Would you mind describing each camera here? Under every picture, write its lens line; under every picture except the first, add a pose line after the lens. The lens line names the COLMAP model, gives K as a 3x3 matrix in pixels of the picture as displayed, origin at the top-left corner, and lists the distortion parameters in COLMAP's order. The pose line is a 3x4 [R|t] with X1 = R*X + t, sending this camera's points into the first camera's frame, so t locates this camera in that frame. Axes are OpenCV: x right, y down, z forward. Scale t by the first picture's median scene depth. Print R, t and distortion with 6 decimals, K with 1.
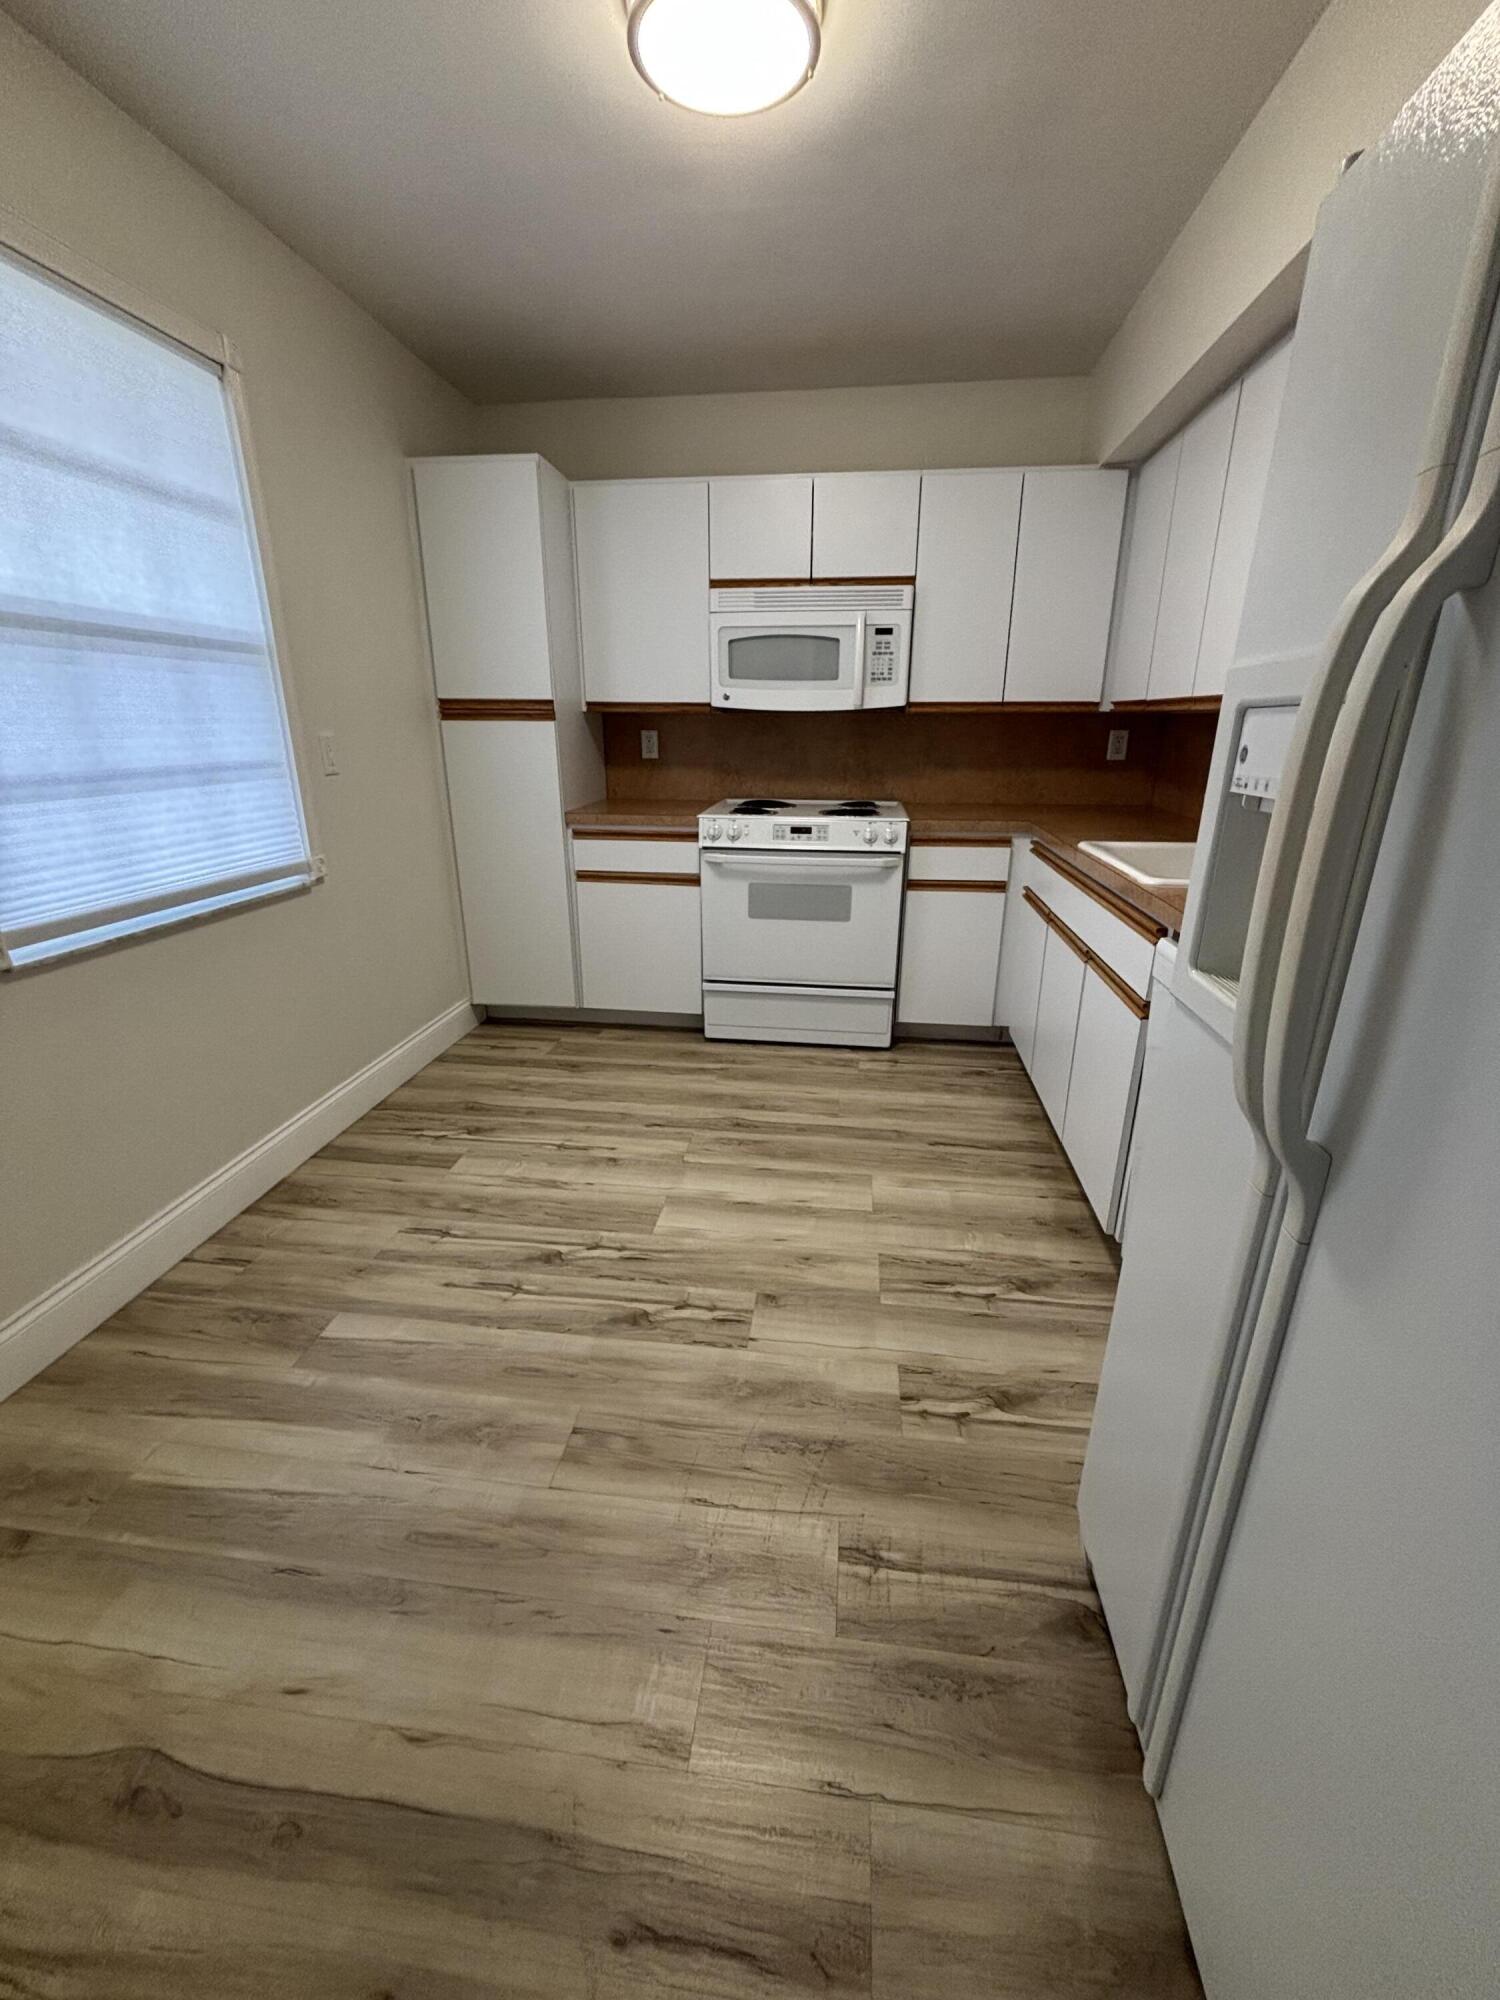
lens RADIAL K [[805.0, 0, 749.1], [0, 805.0, 1005.7], [0, 0, 1]] dist [0.000548, -0.000033]
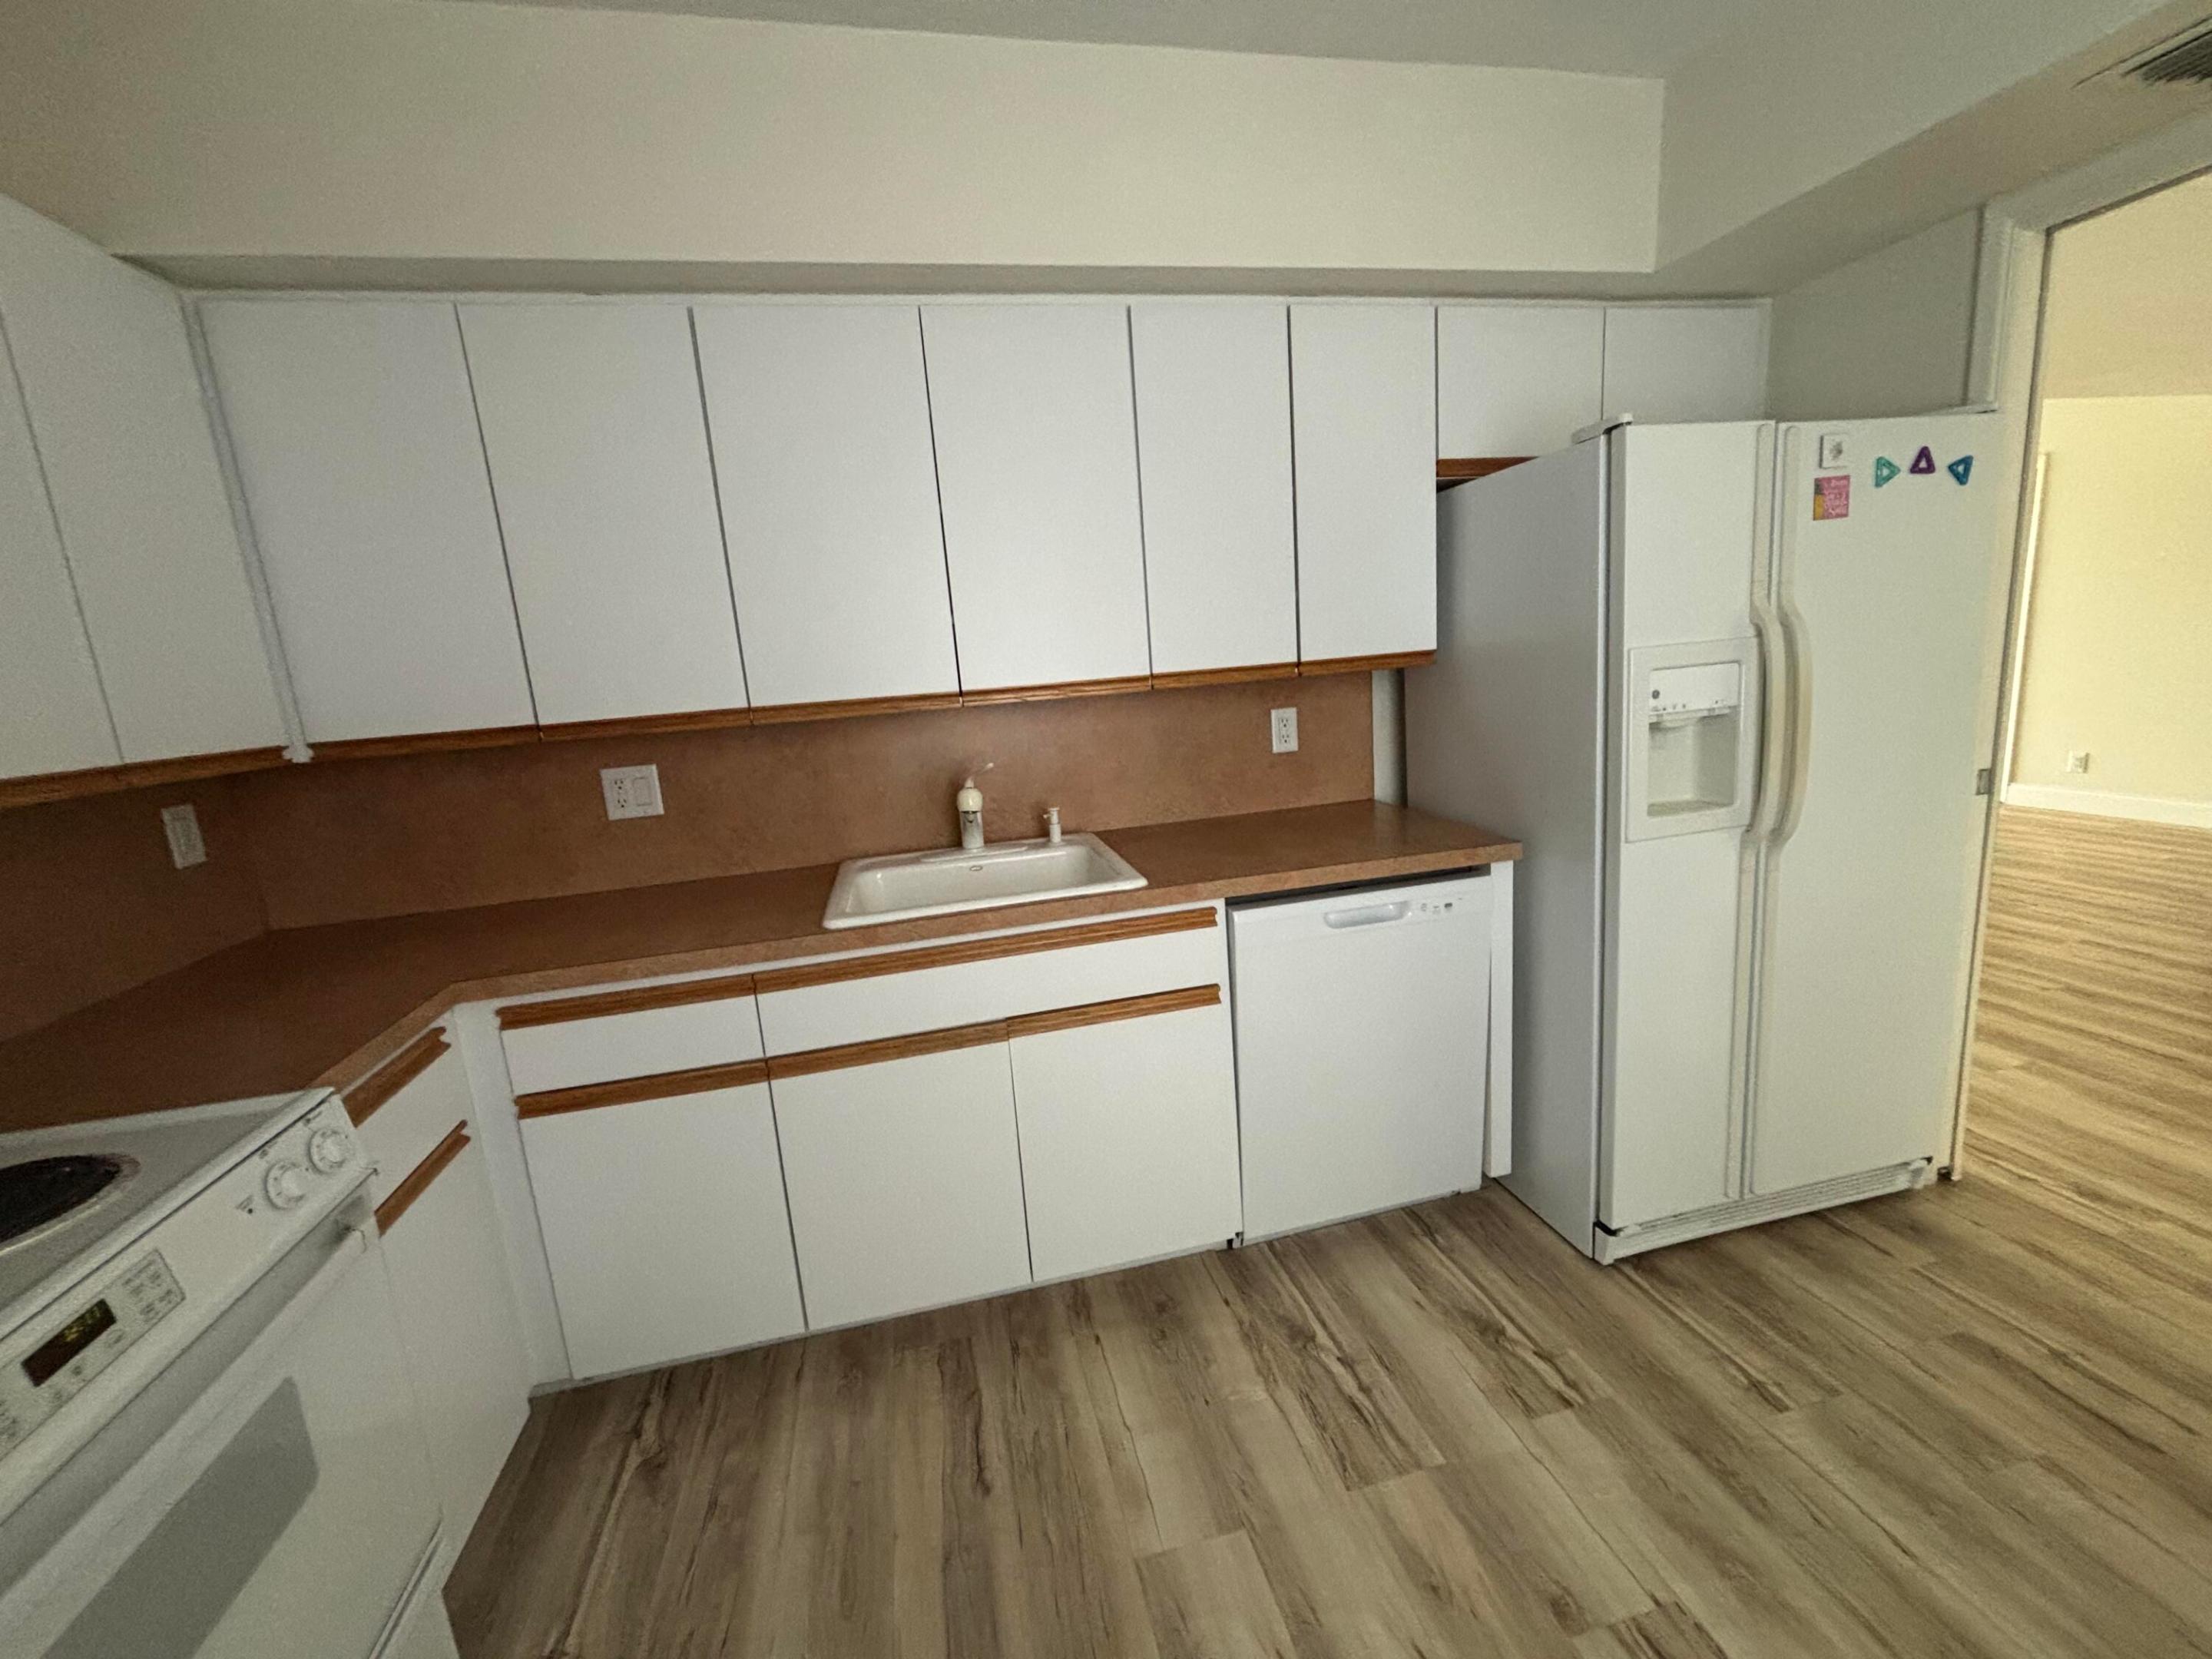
lens RADIAL K [[903.7, 0, 1107.7], [0, 903.7, 822.0], [0, 0, 1]] dist [-0.000880, 0.000166]
pose [[-0.348420, -0.146210, 0.925865, -0.296633], [0.384556, 0.878507, 0.283447, -0.361716], [-0.854822, 0.454806, -0.249864, 0.883422]]
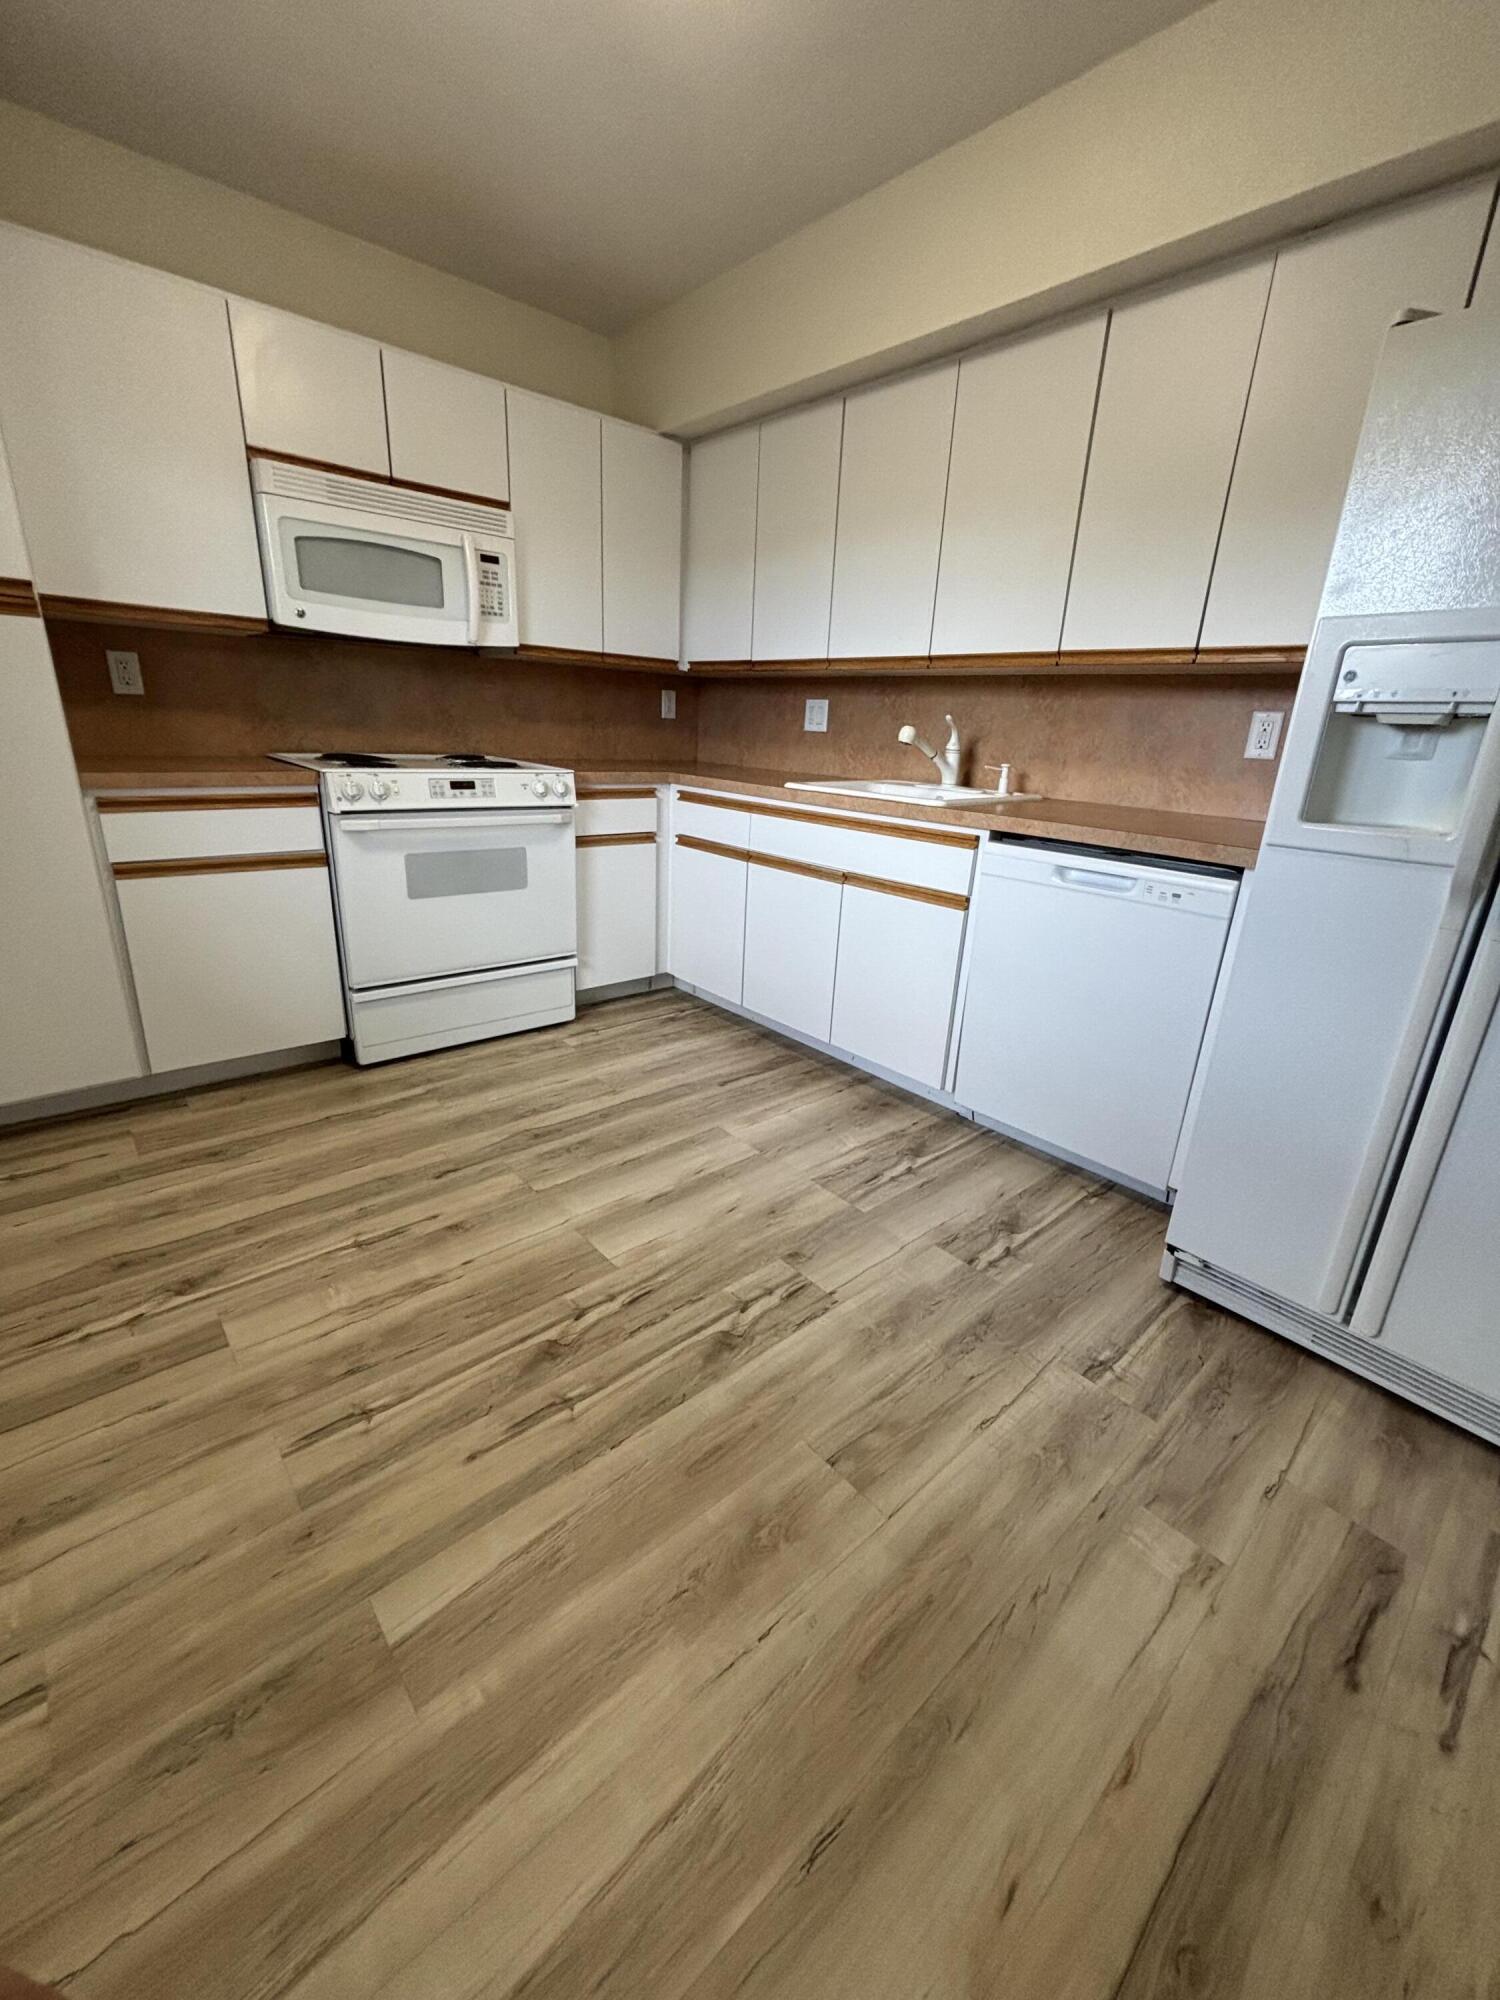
lens RADIAL K [[817.1, 0, 750.0], [0, 817.1, 1000.0], [0, 0, 1]] dist [-0.000880, 0.000166]
pose [[0.656861, -0.215587, 0.722534, -0.474077], [0.208858, 0.972781, 0.100380, -0.028710], [-0.724508, 0.084971, 0.684009, 0.261594]]
